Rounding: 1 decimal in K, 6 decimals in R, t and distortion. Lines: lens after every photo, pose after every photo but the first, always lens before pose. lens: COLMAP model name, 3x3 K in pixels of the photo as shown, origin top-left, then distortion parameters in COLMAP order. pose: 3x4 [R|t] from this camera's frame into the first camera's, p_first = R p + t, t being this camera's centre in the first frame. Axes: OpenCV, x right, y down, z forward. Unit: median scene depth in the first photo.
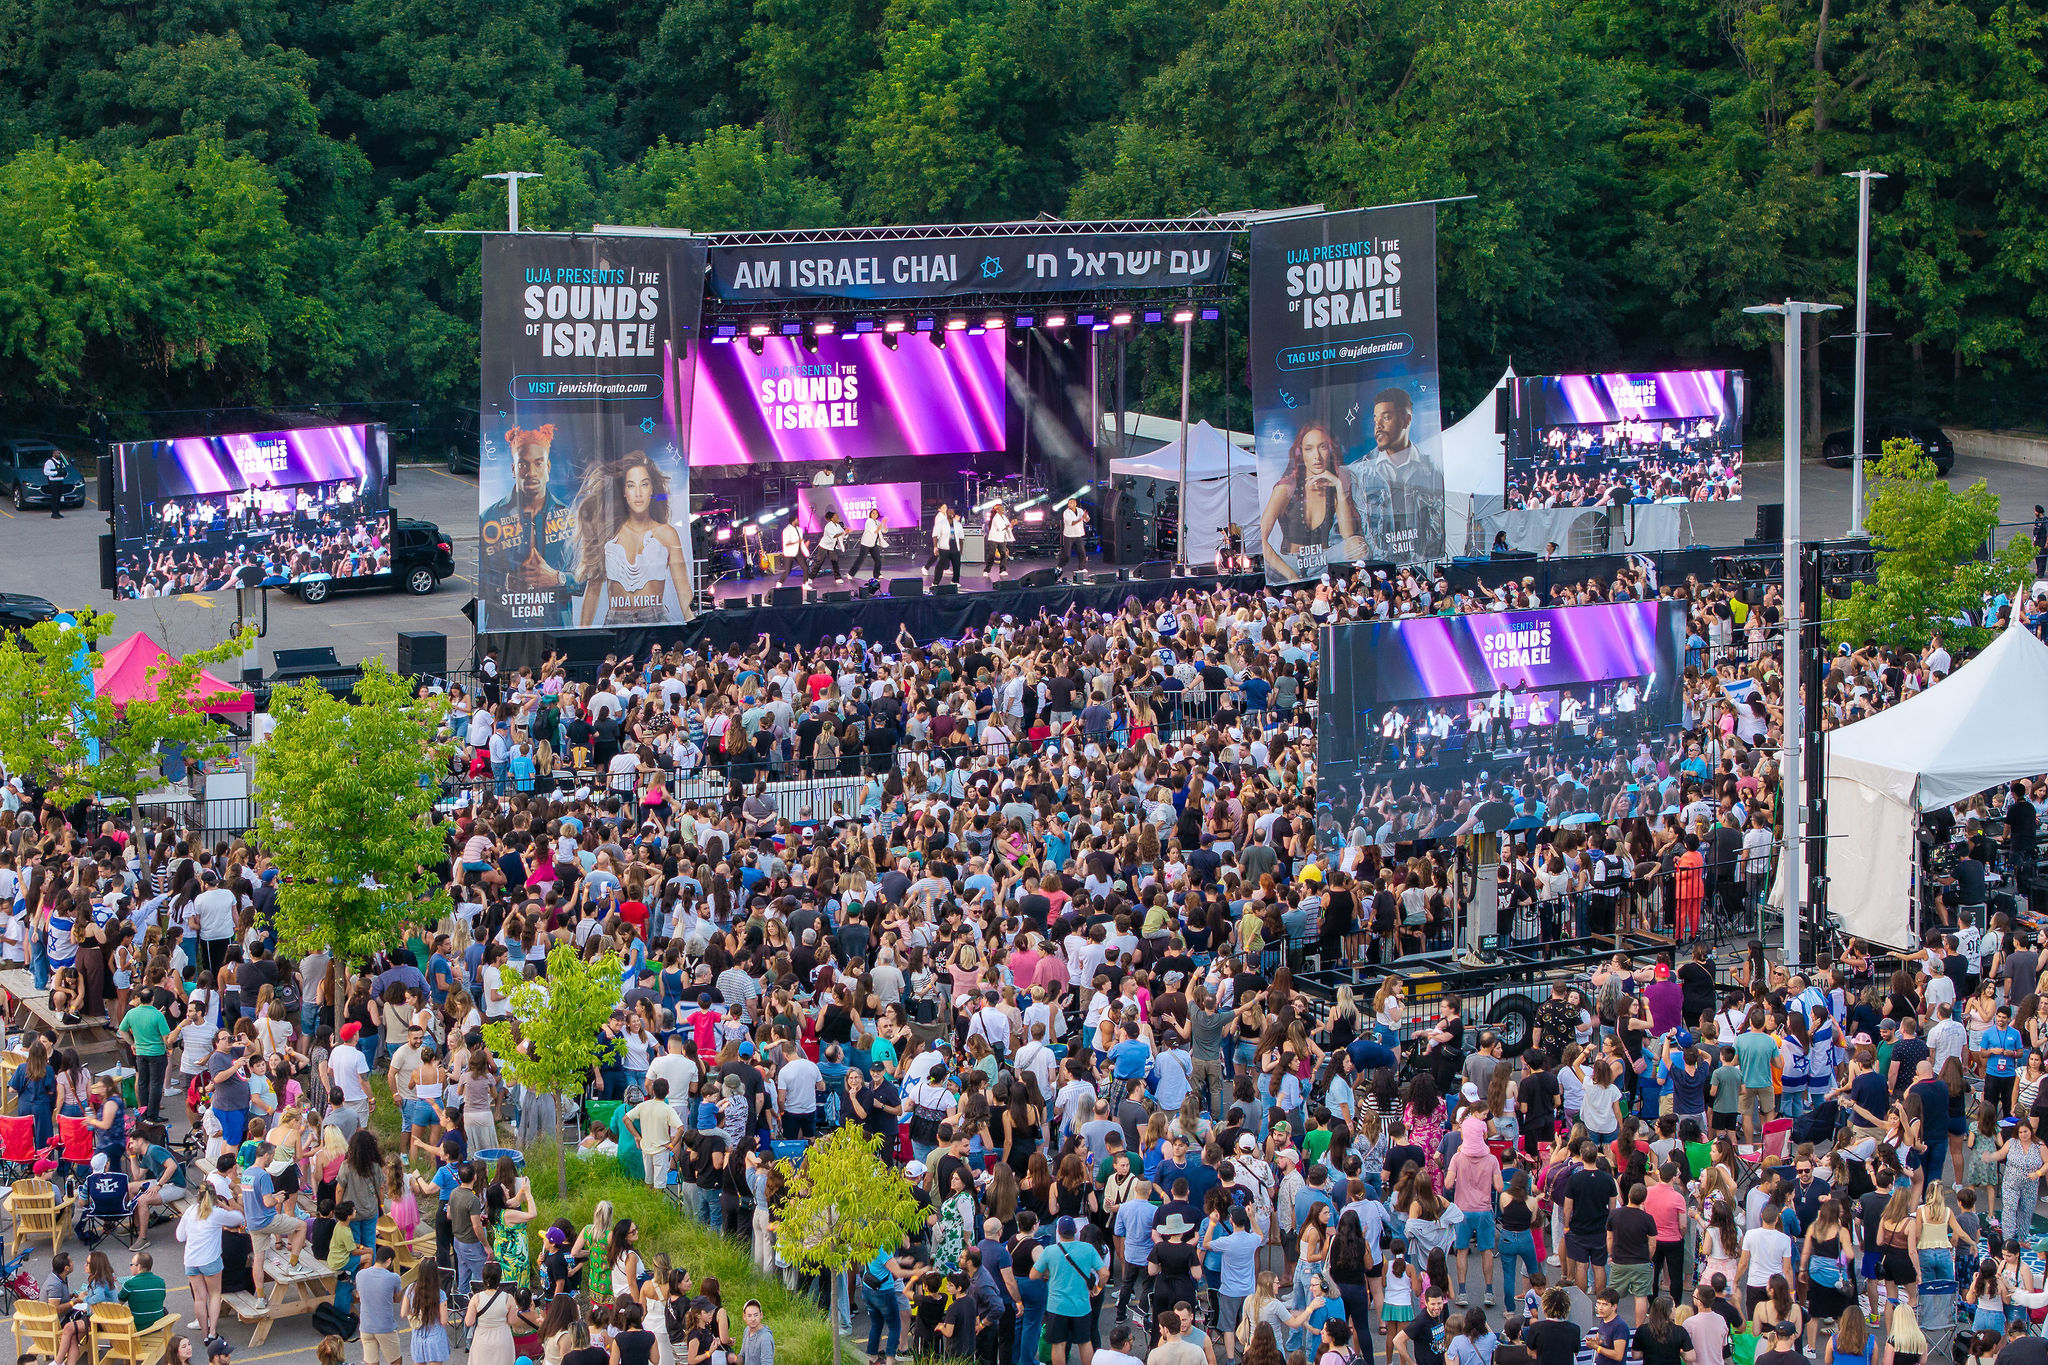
lens RADIAL K [[3954.5, 0, 1032.9], [0, 3954.5, 669.6], [0, 0, 1]] dist [-0.077271, 0.000000]
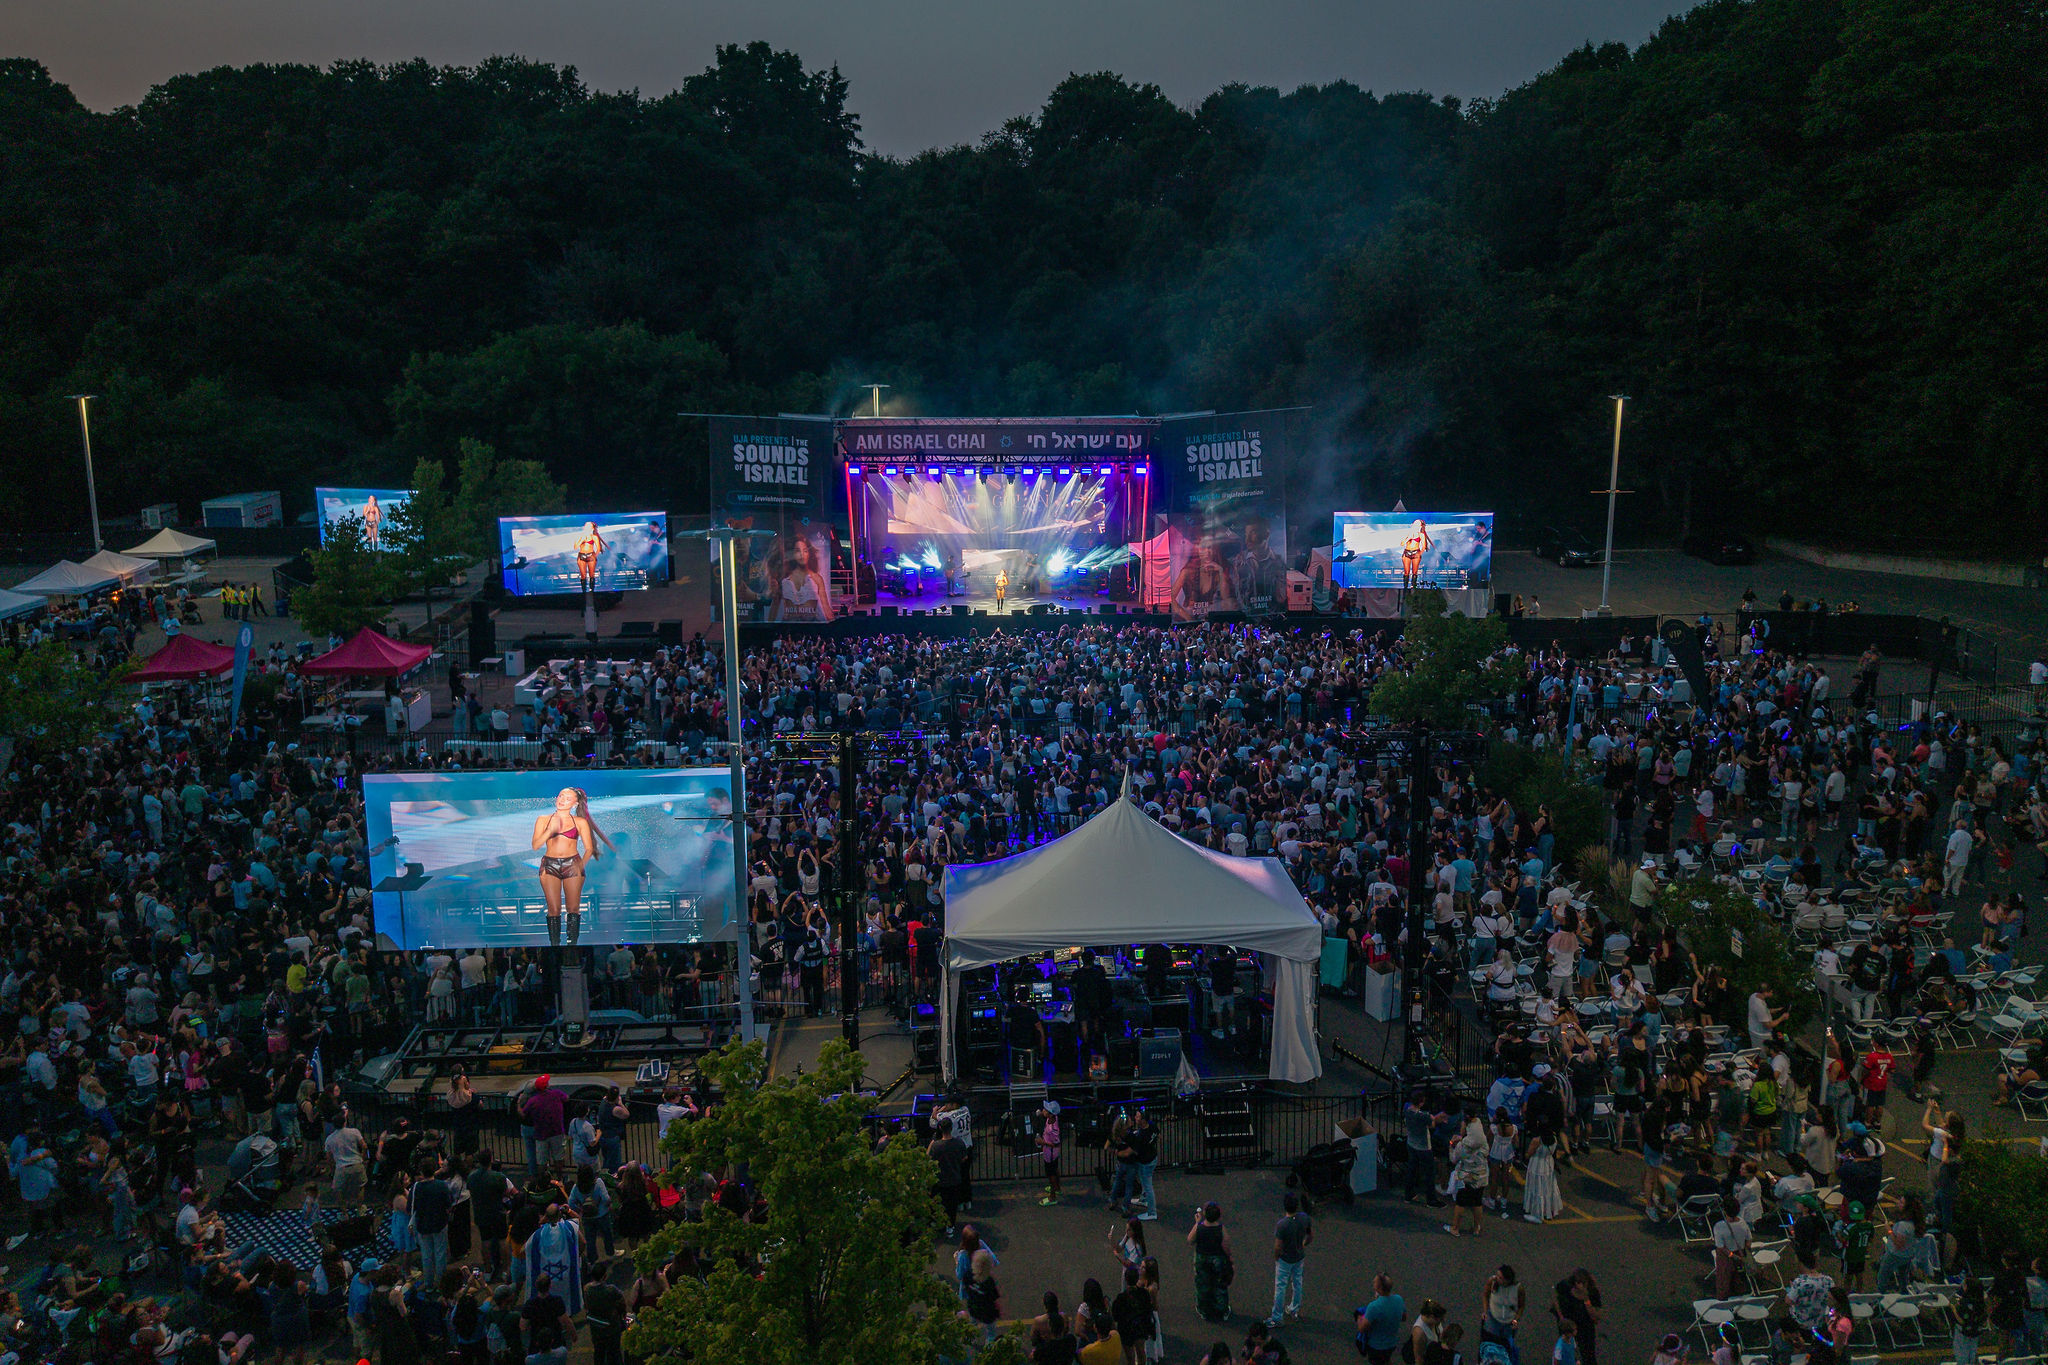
lens RADIAL K [[1357.7, 0, 1034.0], [0, 1357.7, 578.8], [0, 0, 1]] dist [0.024291, -0.000772]
pose [[0.908234, 0.074706, -0.411741, 0.263828], [-0.066516, 0.997199, 0.034207, -0.060473], [0.413143, -0.003681, 0.910659, 0.429779]]
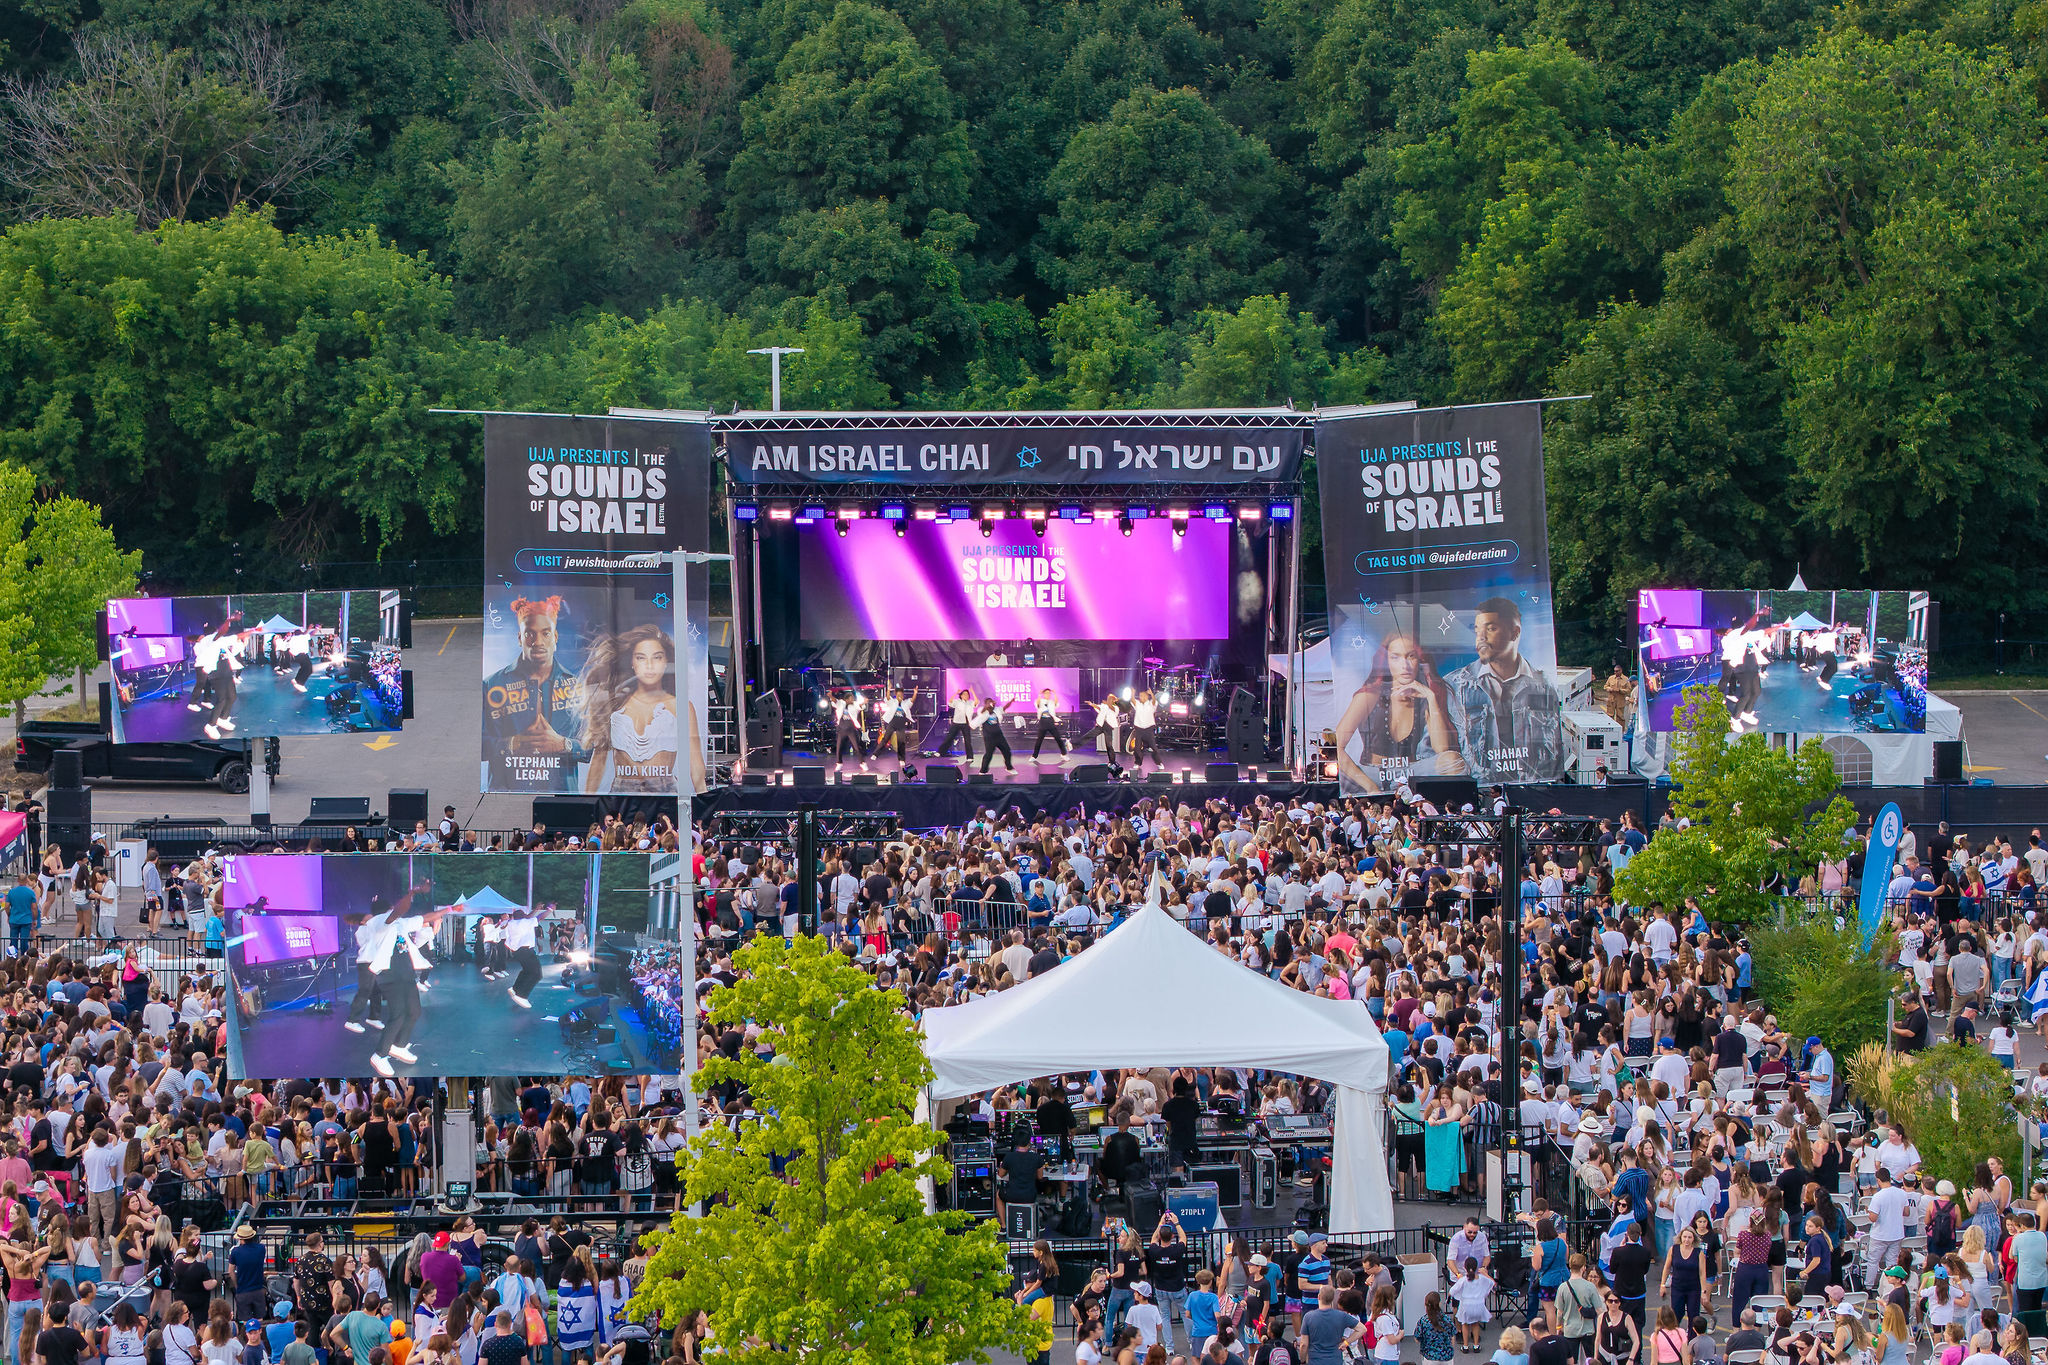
lens RADIAL K [[3954.5, 0, 1026.7], [0, 3954.5, 687.8], [0, 0, 1]] dist [-0.077271, 0.000000]
pose [[0.894510, 0.057717, -0.443306, 0.429122], [-0.069196, 0.997556, -0.009745, -0.034514], [0.441660, 0.039391, 0.896317, 0.114165]]
